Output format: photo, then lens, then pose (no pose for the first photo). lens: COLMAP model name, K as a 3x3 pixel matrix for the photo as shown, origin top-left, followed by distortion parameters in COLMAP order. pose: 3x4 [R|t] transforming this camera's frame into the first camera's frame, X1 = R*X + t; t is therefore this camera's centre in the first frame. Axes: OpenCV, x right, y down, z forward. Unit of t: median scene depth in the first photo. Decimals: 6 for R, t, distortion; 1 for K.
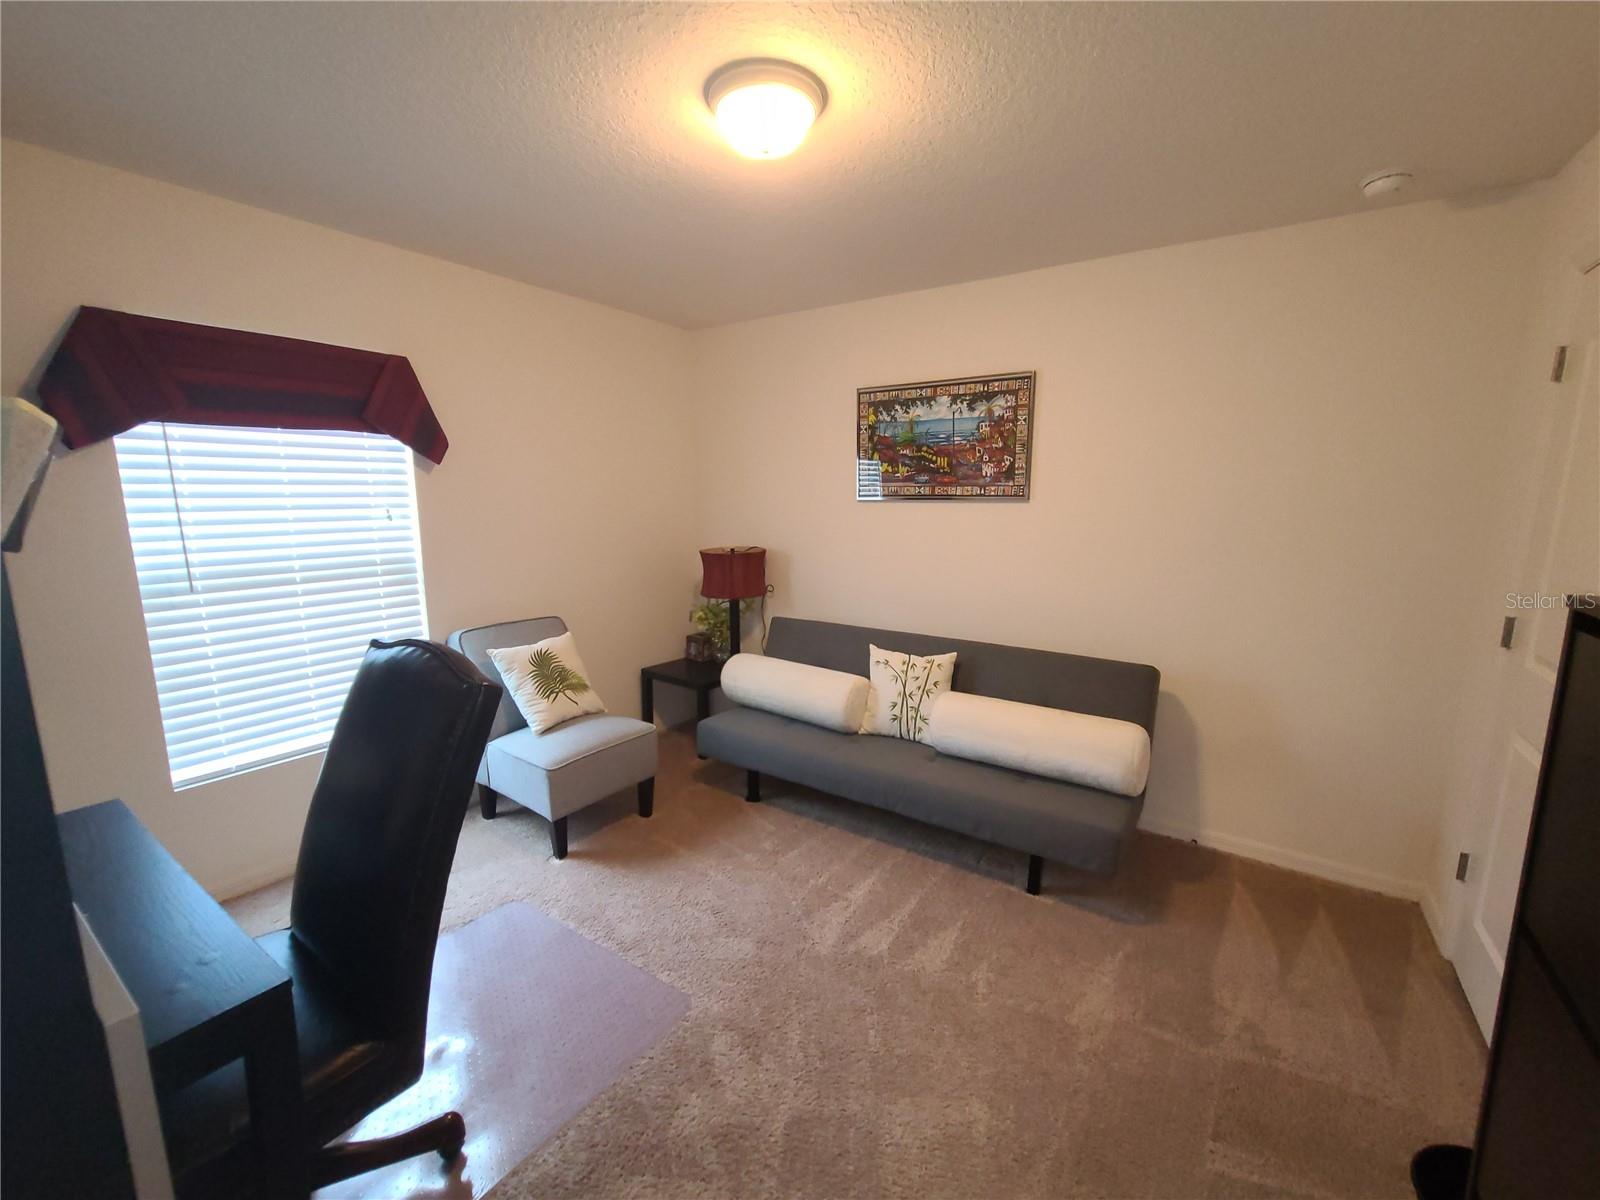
lens RADIAL K [[660.4, 0, 806.2], [0, 660.4, 608.0], [0, 0, 1]] dist [0.002327, -0.002665]
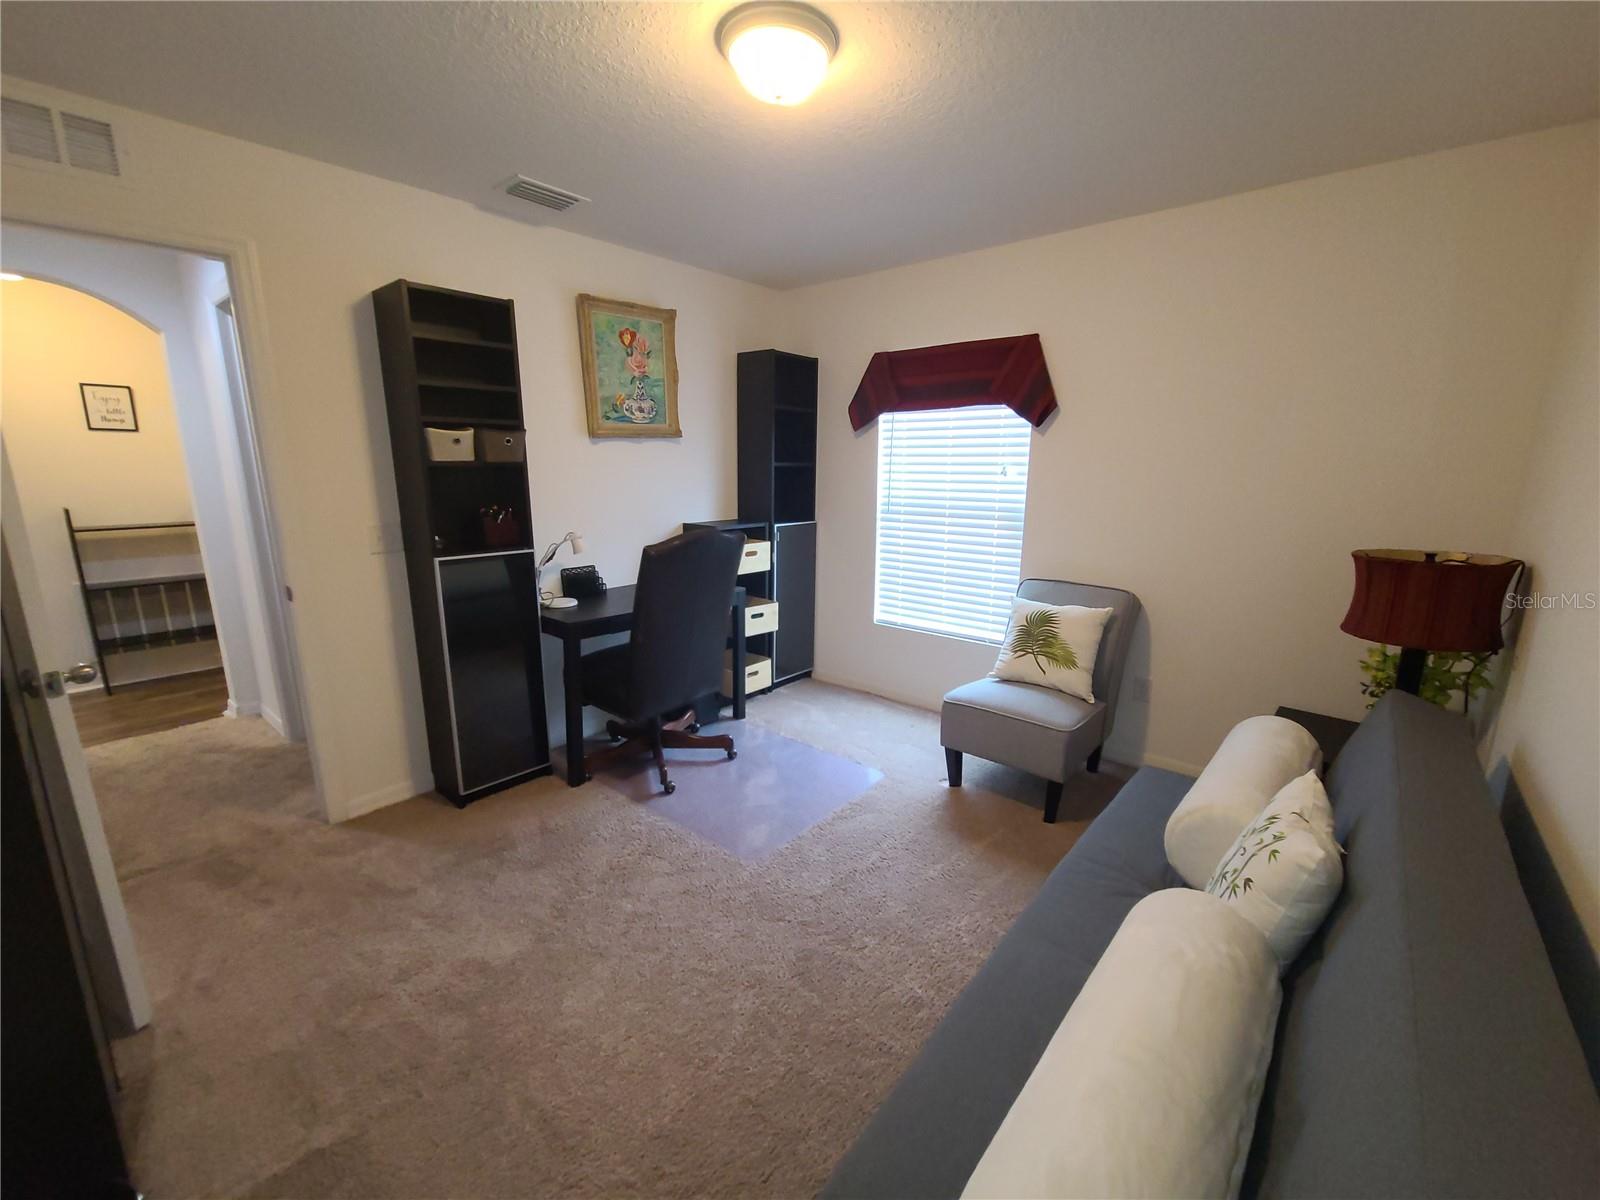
lens RADIAL K [[660.4, 0, 806.2], [0, 660.4, 608.0], [0, 0, 1]] dist [0.002327, -0.002665]
pose [[-0.104533, 0.216419, -0.970688, 0.660040], [-0.172275, 0.957340, 0.231995, -0.119377], [0.979487, 0.191477, -0.062790, 0.767622]]
